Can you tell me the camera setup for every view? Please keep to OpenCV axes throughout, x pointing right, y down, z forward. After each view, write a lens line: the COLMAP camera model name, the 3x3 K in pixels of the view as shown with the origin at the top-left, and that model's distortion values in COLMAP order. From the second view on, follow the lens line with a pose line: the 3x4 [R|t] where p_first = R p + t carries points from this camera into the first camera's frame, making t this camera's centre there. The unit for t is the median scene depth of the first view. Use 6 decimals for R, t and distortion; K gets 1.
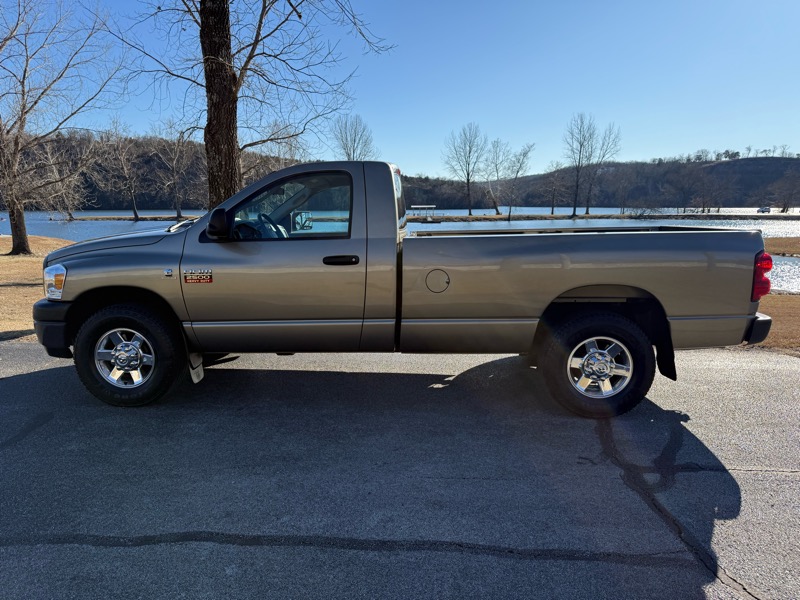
lens RADIAL K [[579.0, 0, 400.0], [0, 579.0, 300.0], [0, 0, 1]] dist [-0.031346, -0.004178]
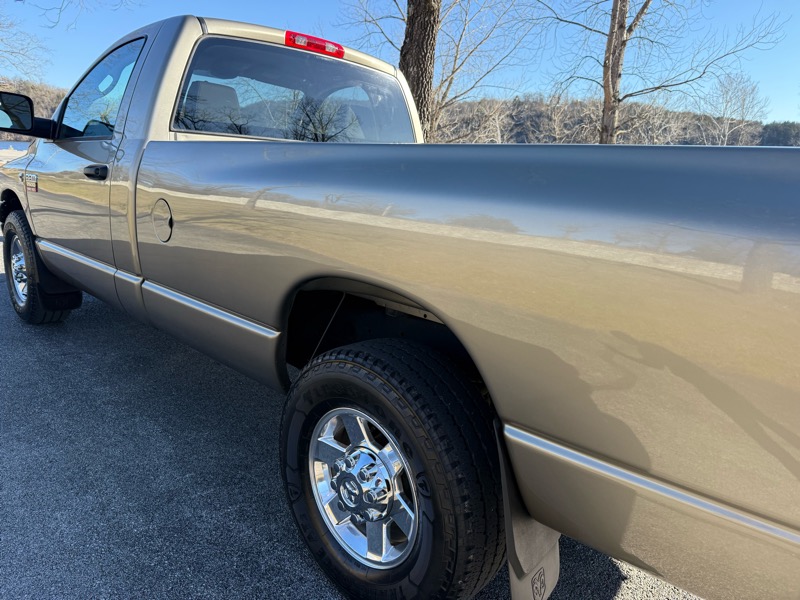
lens RADIAL K [[570.2, 0, 390.7], [0, 570.2, 302.9], [0, 0, 1]] dist [-0.003498, -0.004571]
pose [[0.739412, 0.194980, -0.644401, 0.060371], [-0.151701, 0.980782, 0.122692, -0.005889], [0.655940, 0.007036, 0.754781, 0.073507]]
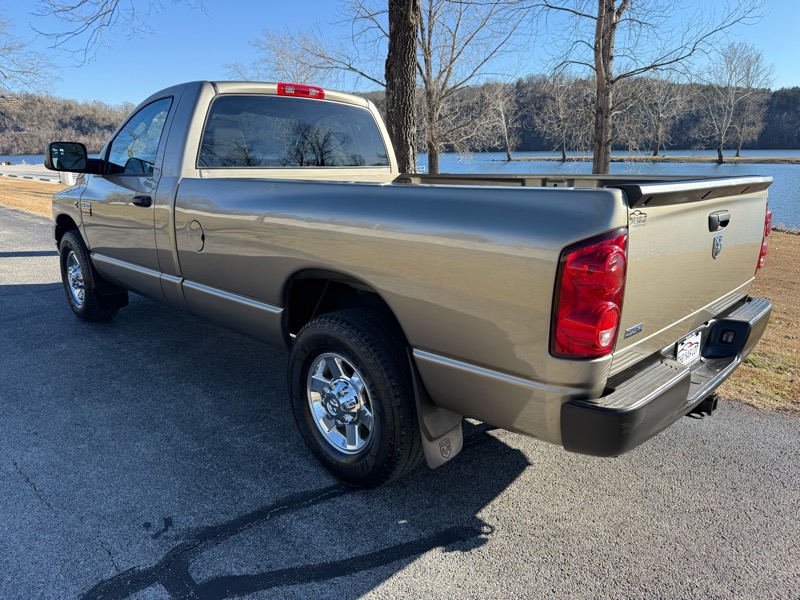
lens RADIAL K [[571.0, 0, 400.0], [0, 571.0, 300.0], [0, 0, 1]] dist [0.008290, -0.005476]
pose [[0.742623, 0.160108, -0.650289, 0.079302], [-0.094318, 0.986328, 0.135134, -0.008112], [0.663034, -0.039020, 0.747571, 0.060539]]
